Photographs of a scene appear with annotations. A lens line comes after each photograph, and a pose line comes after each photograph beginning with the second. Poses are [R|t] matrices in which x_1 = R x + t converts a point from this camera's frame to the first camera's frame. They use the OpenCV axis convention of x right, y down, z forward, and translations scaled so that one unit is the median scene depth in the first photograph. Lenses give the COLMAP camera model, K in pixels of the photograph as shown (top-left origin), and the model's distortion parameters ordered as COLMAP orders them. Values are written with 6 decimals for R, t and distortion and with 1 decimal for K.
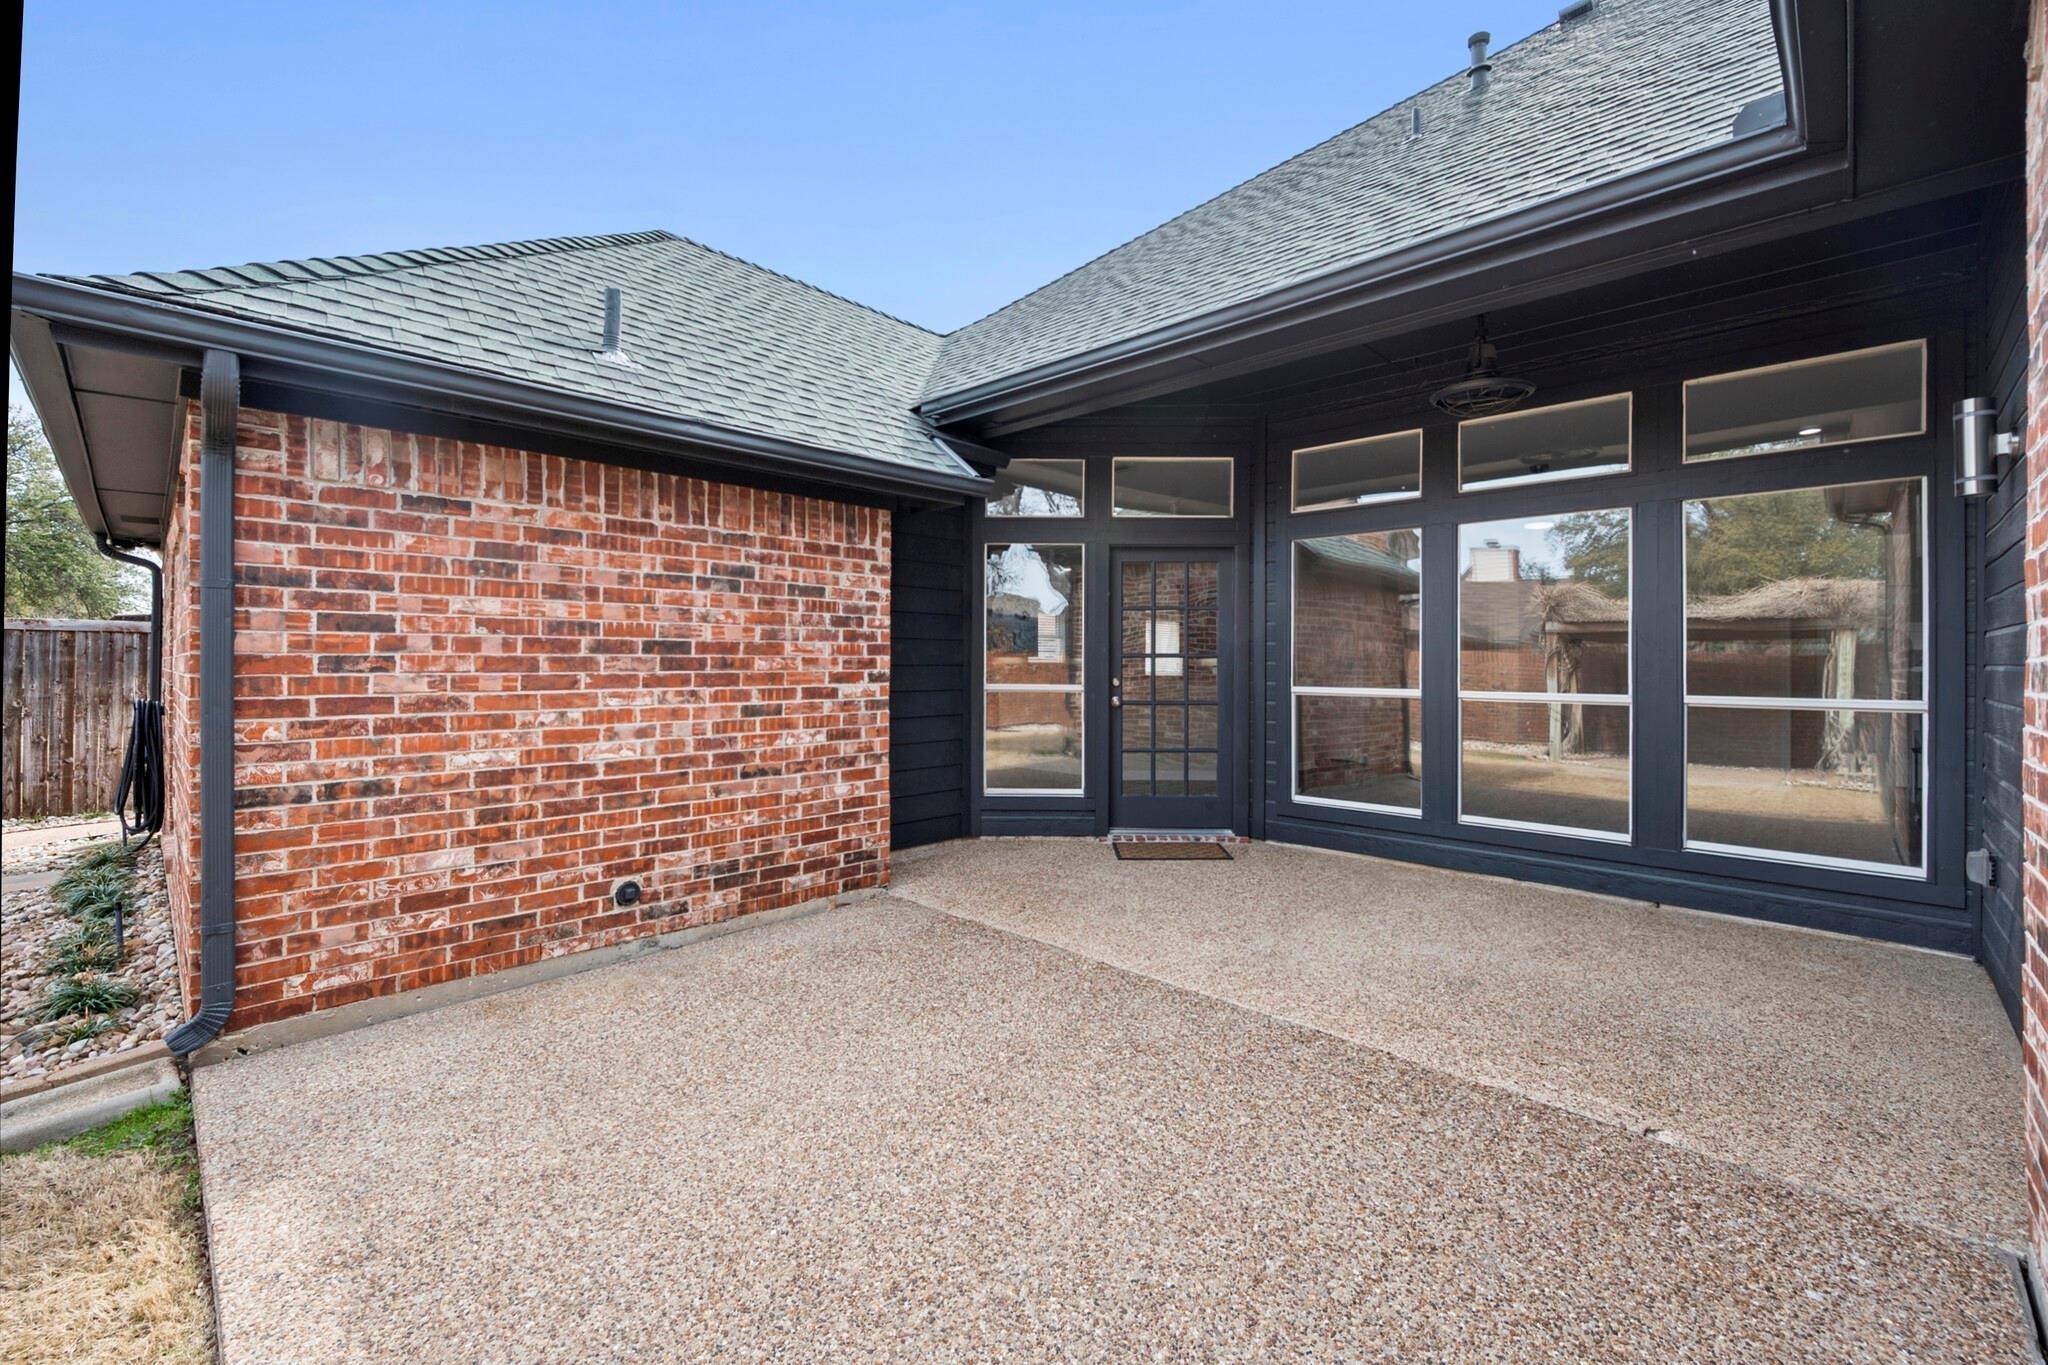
lens RADIAL K [[880.5, 0, 1024.3], [0, 880.5, 666.9], [0, 0, 1]] dist [0.002631, 0.000162]
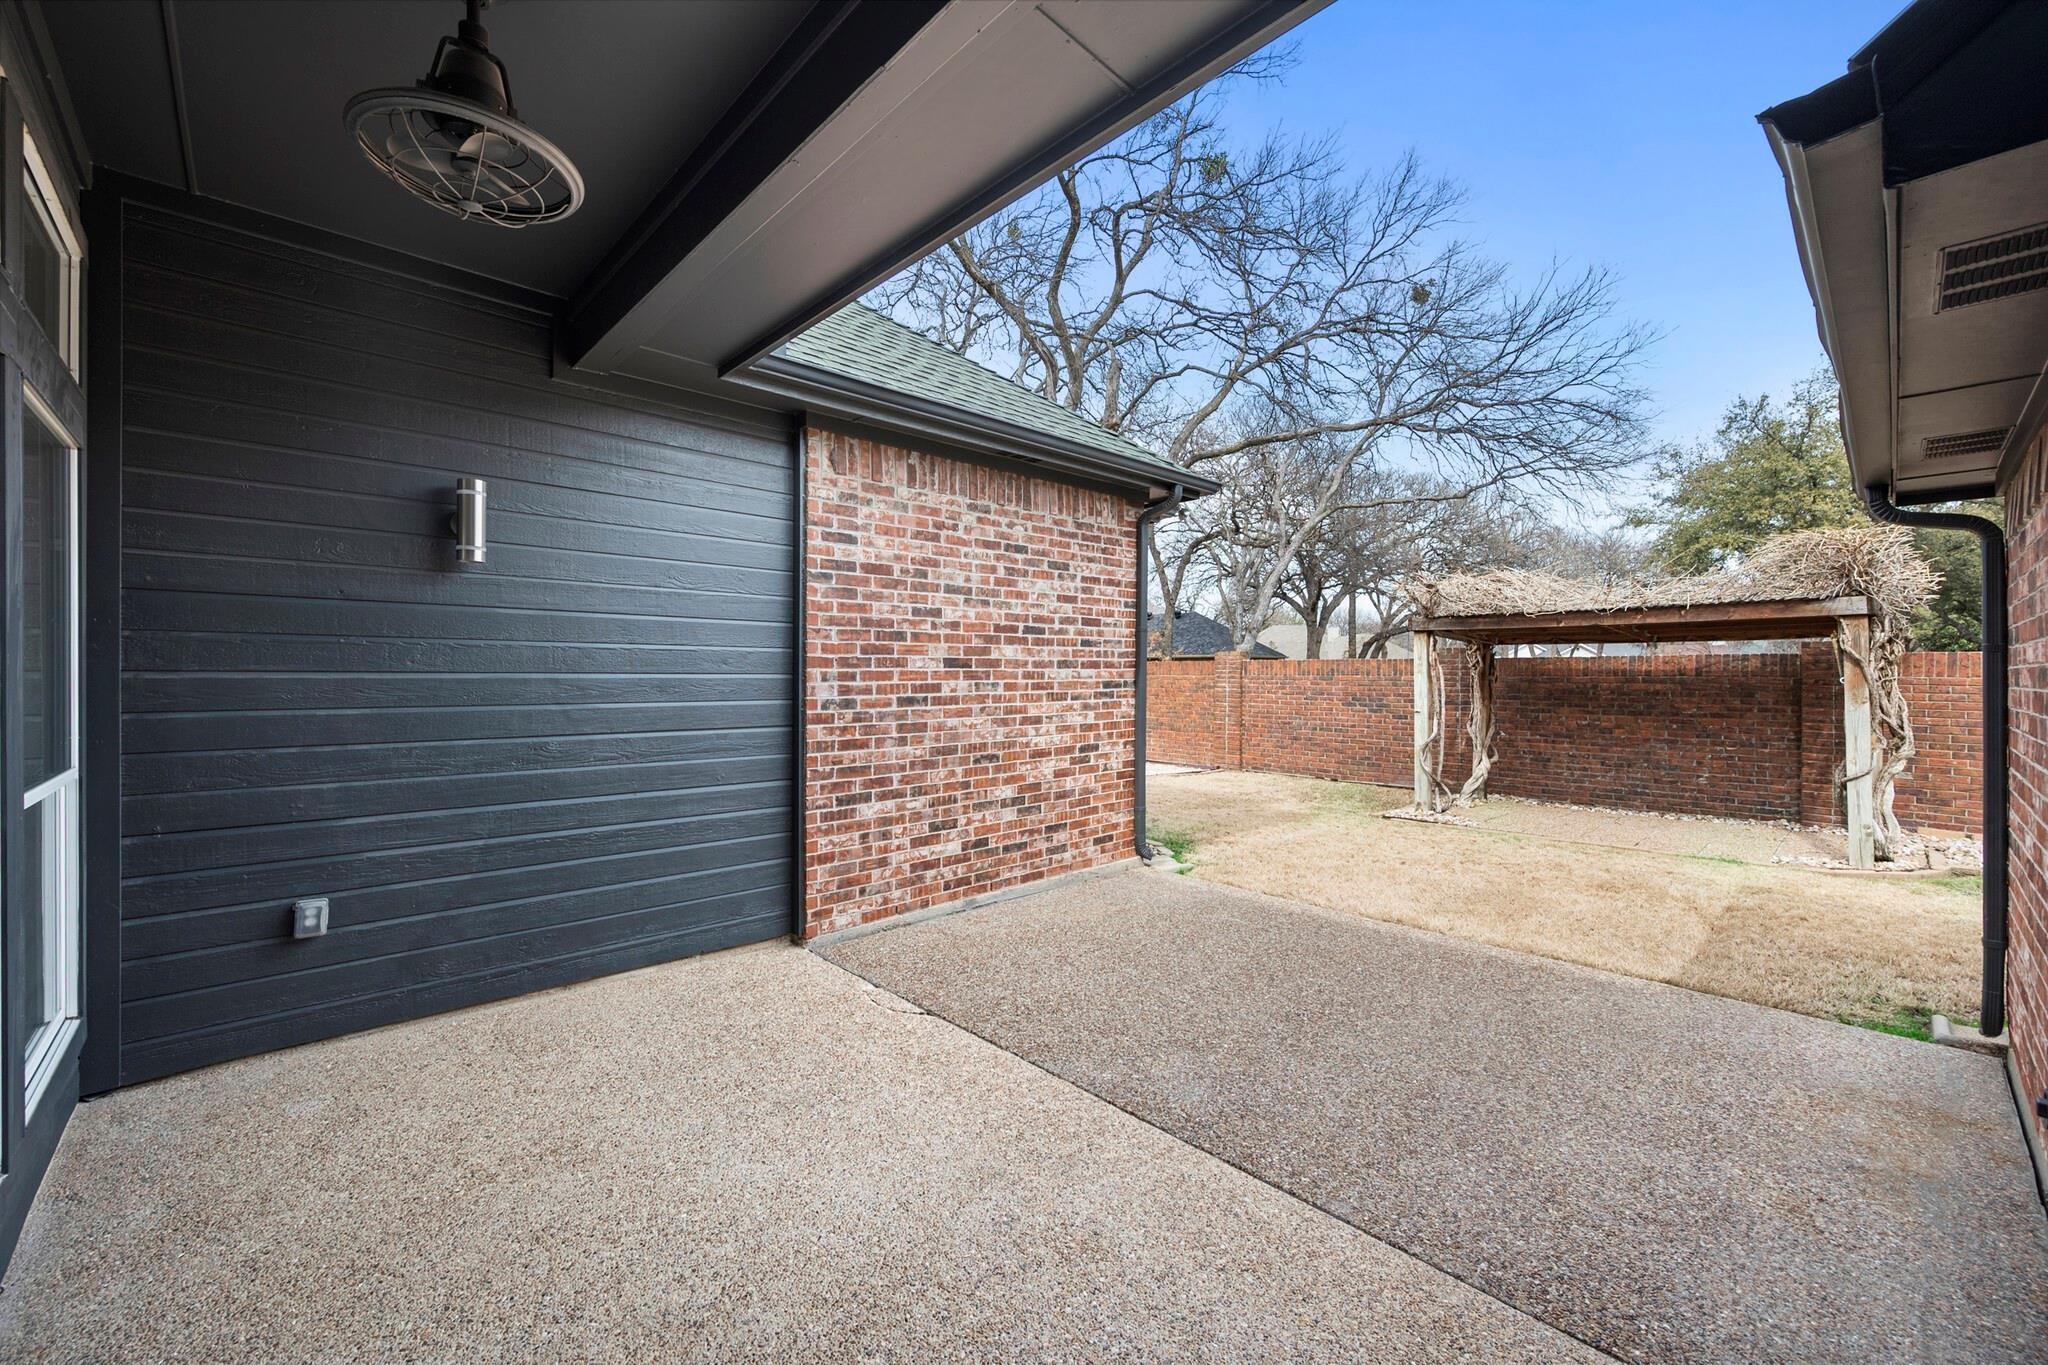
lens RADIAL K [[820.1, 0, 1019.1], [0, 820.1, 676.7], [0, 0, 1]] dist [0.000190, 0.000023]
pose [[-0.998299, -0.004122, 0.058161, 0.286211], [-0.003948, 0.999987, 0.003100, -0.049066], [-0.058173, 0.002865, -0.998302, 2.023046]]
